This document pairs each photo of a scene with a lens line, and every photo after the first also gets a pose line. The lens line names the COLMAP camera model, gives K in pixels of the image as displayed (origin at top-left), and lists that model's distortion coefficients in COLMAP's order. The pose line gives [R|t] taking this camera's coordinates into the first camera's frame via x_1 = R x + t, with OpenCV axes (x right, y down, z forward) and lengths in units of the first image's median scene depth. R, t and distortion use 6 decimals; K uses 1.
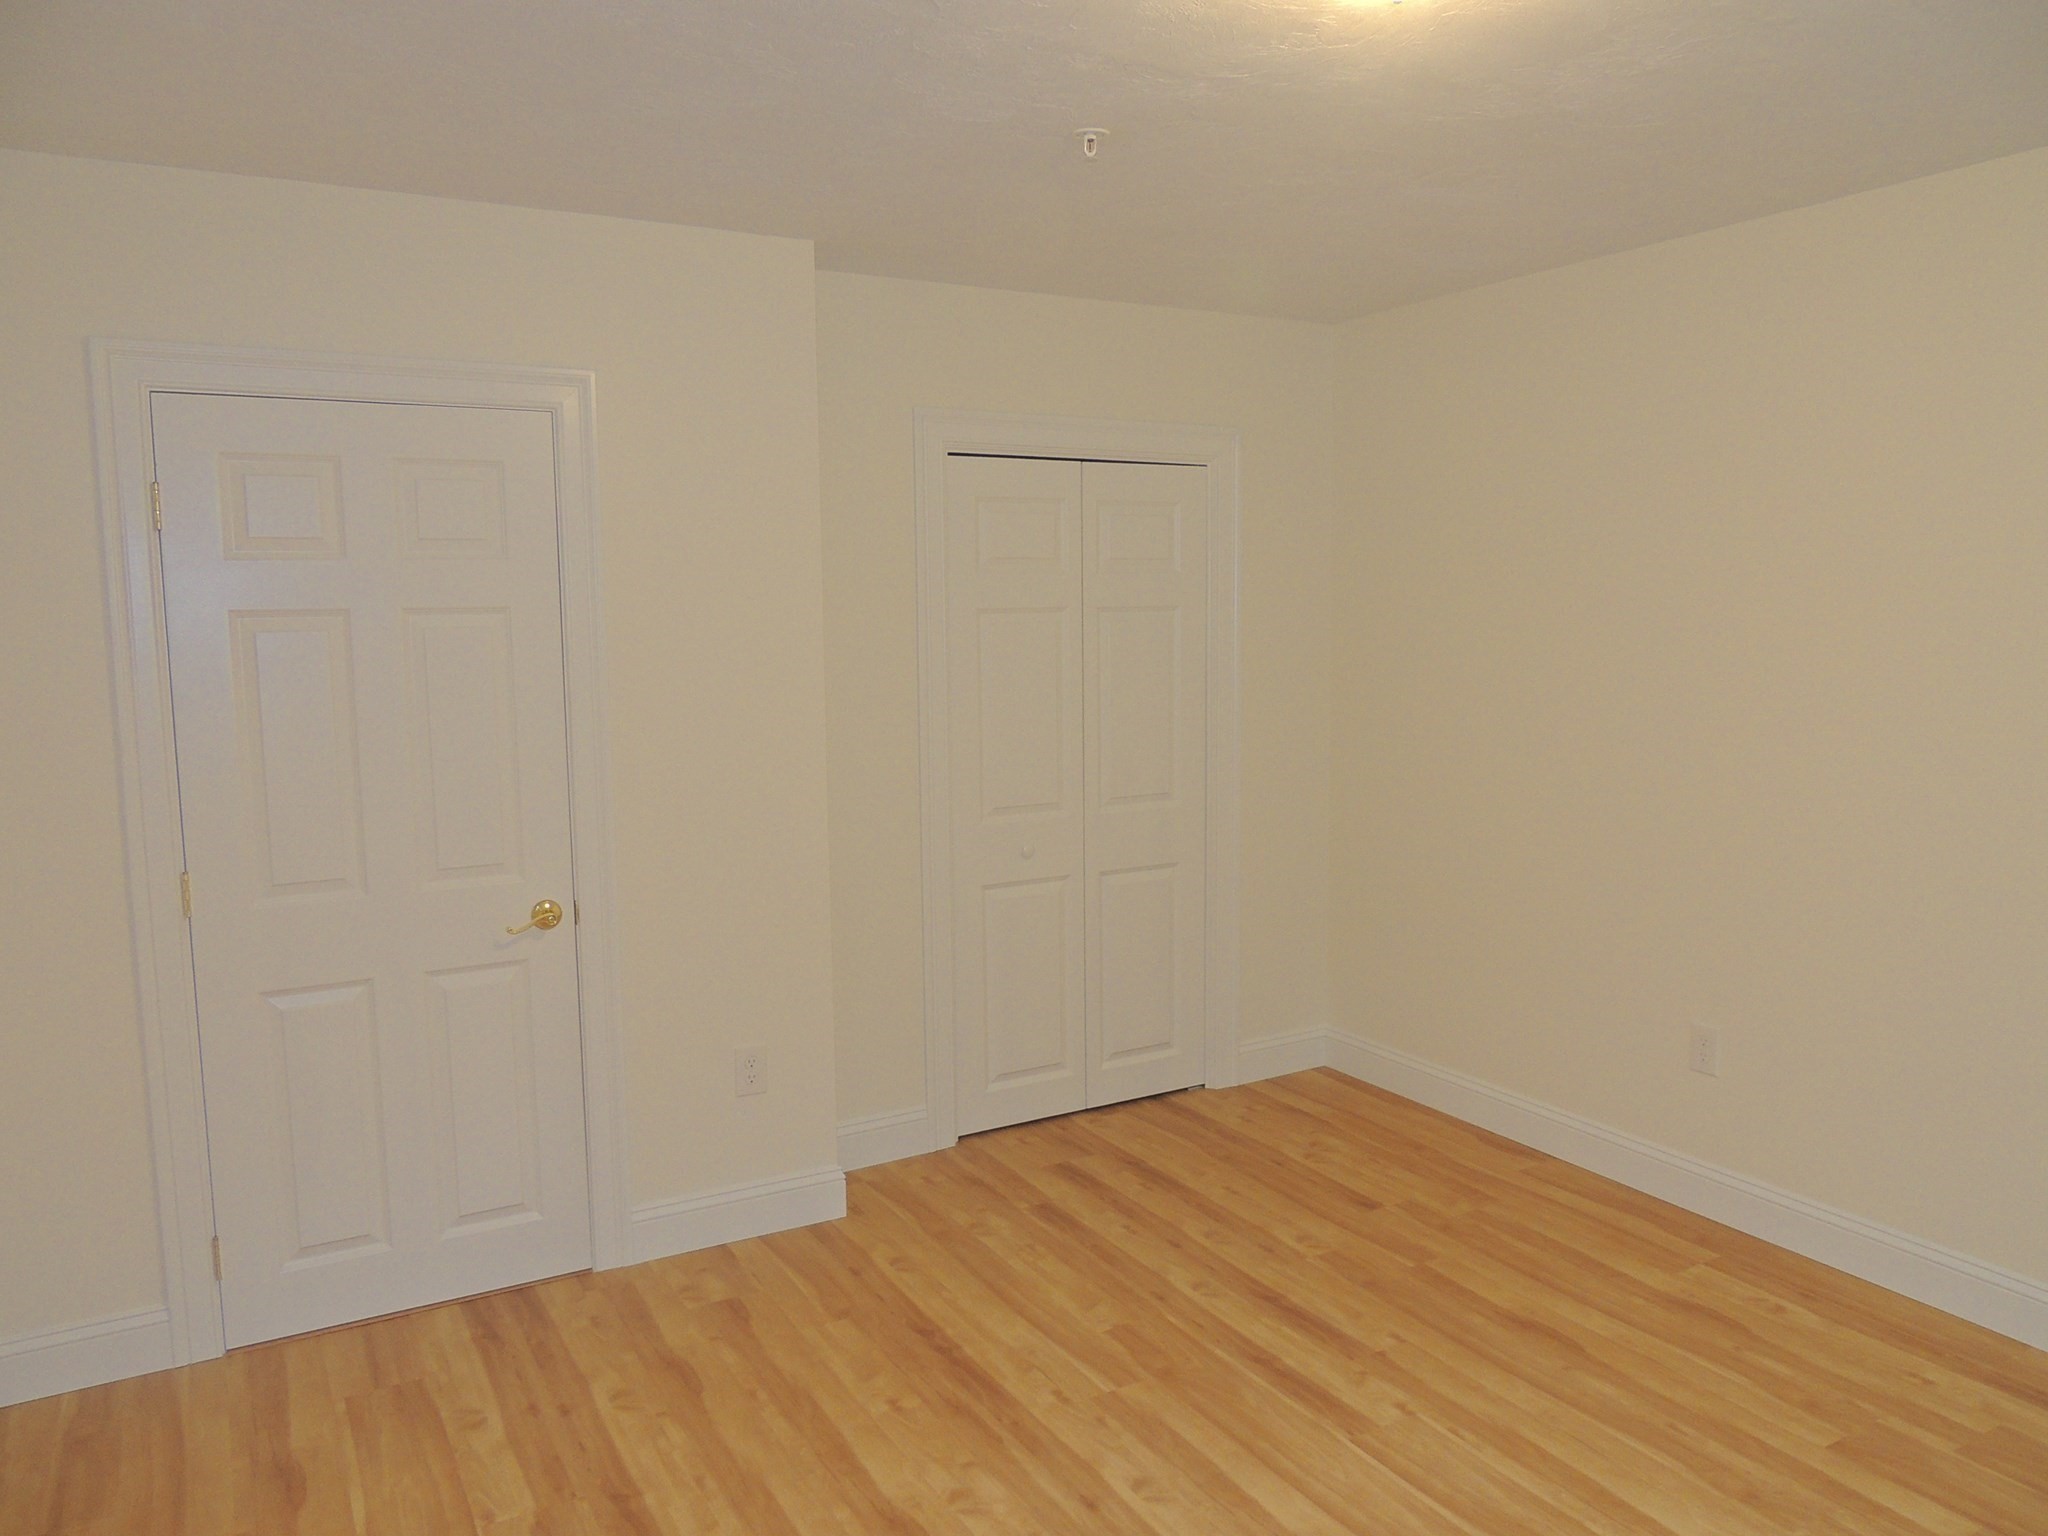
lens RADIAL K [[1466.1, 0, 1024.0], [0, 1466.1, 768.0], [0, 0, 1]] dist [-0.019524, 0.000146]
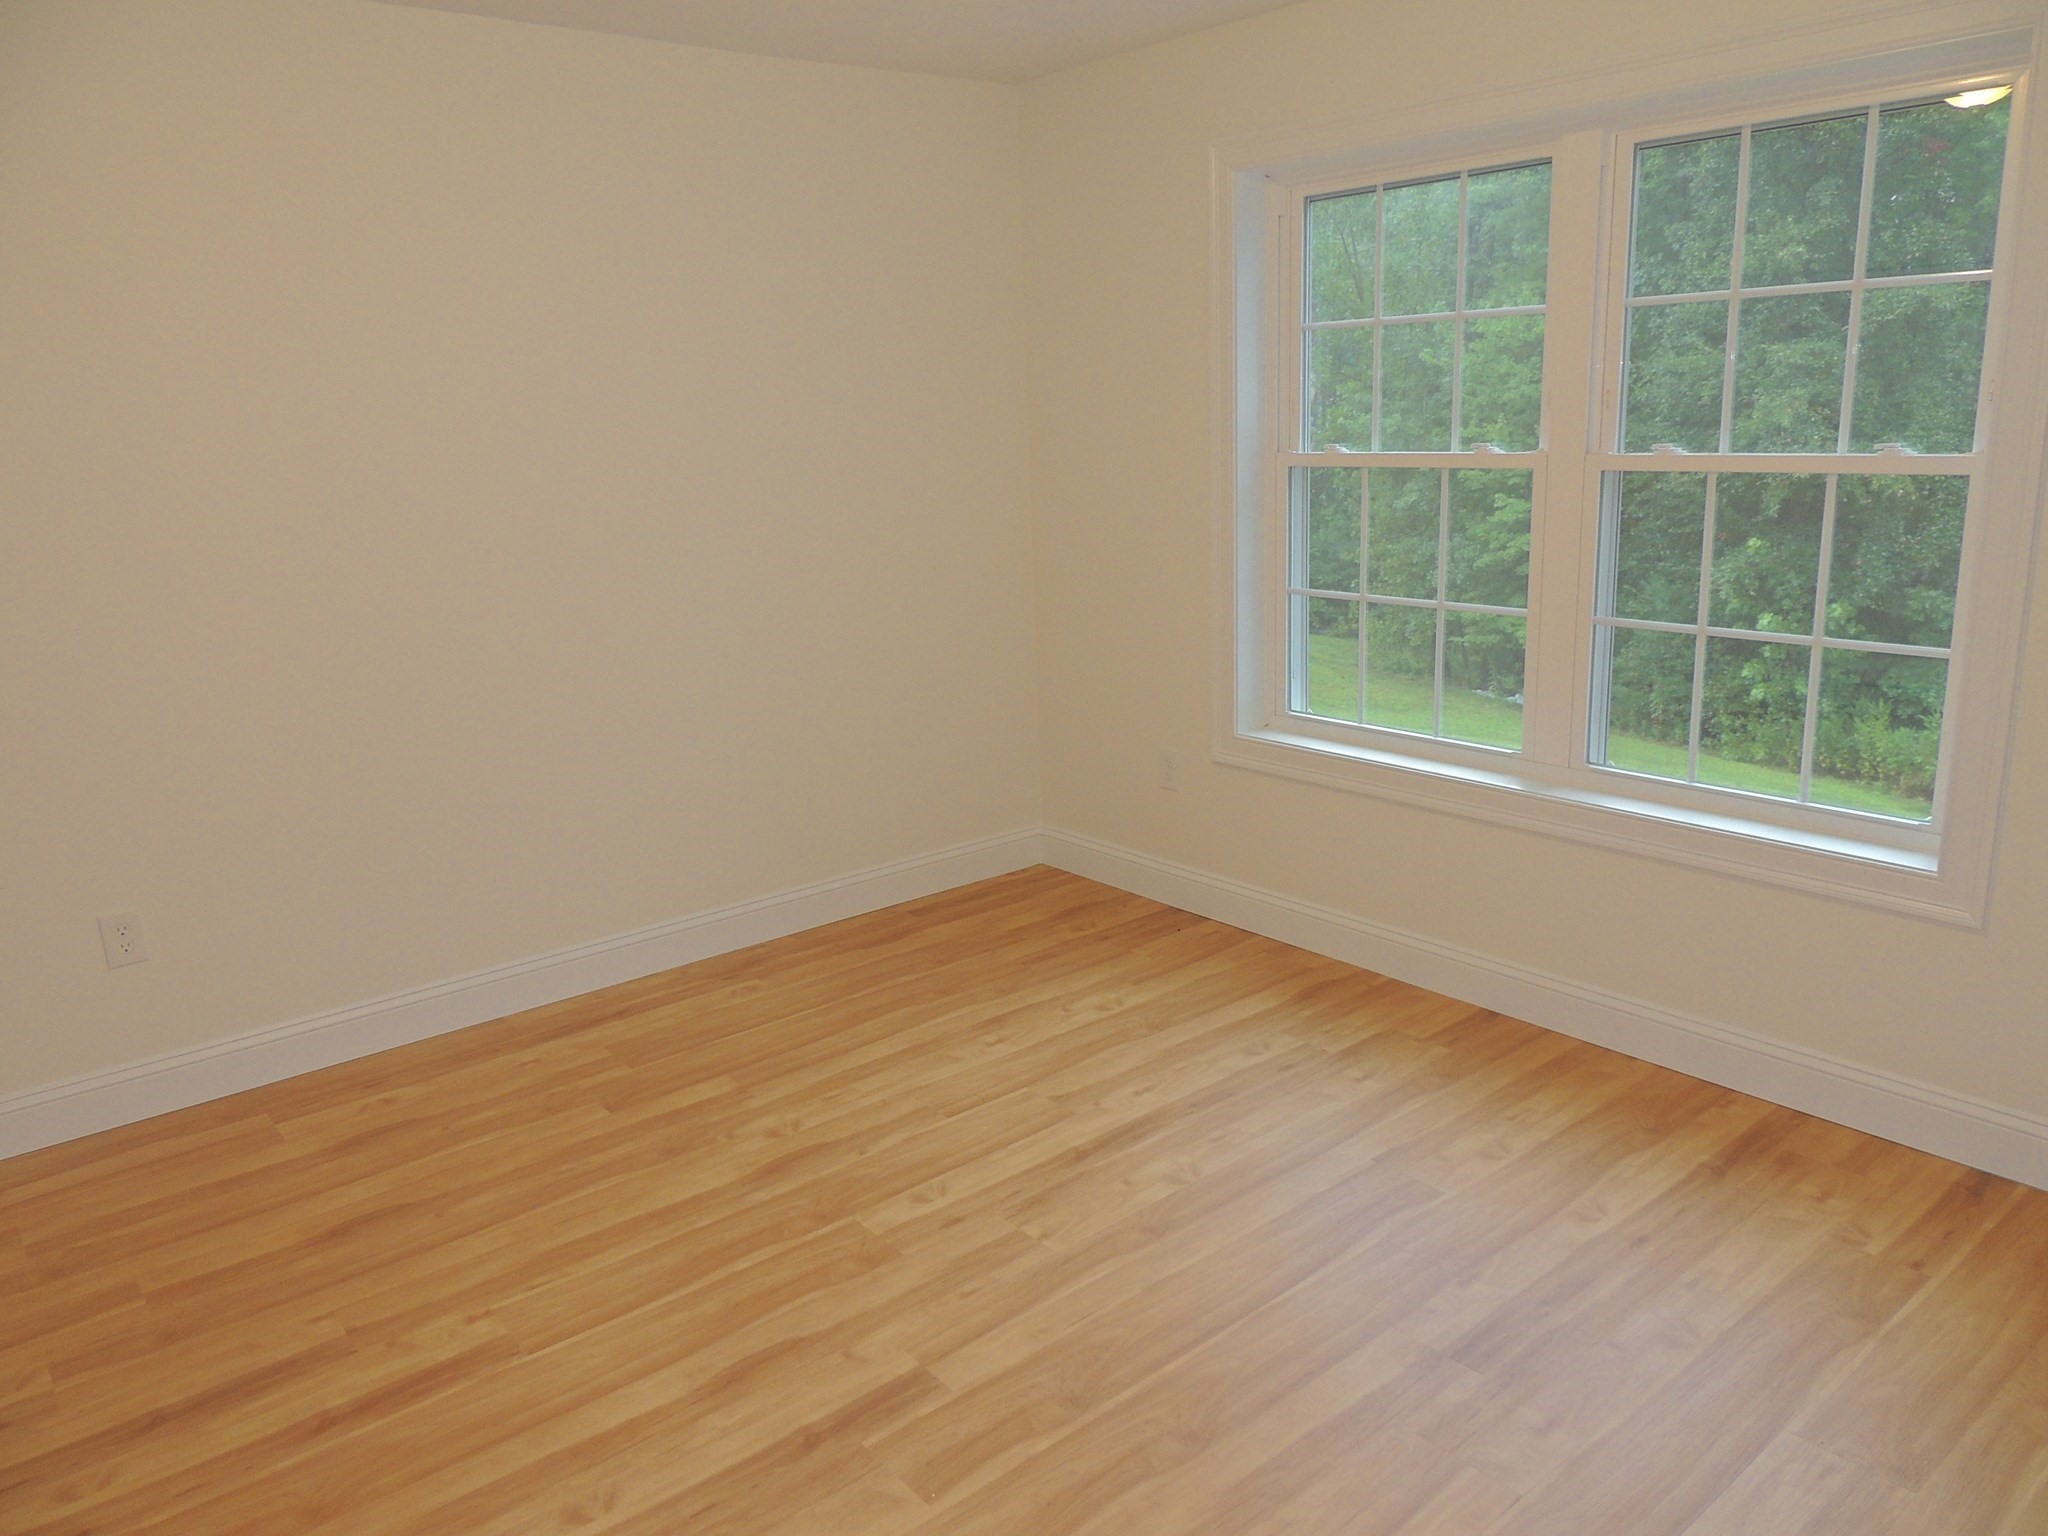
lens RADIAL K [[1466.1, 0, 1024.0], [0, 1466.1, 768.0], [0, 0, 1]] dist [-0.019524, 0.000146]
pose [[-0.169478, -0.220637, 0.960519, -0.569976], [0.148567, 0.957760, 0.246218, -0.054136], [-0.974272, 0.184430, -0.129539, 0.709427]]
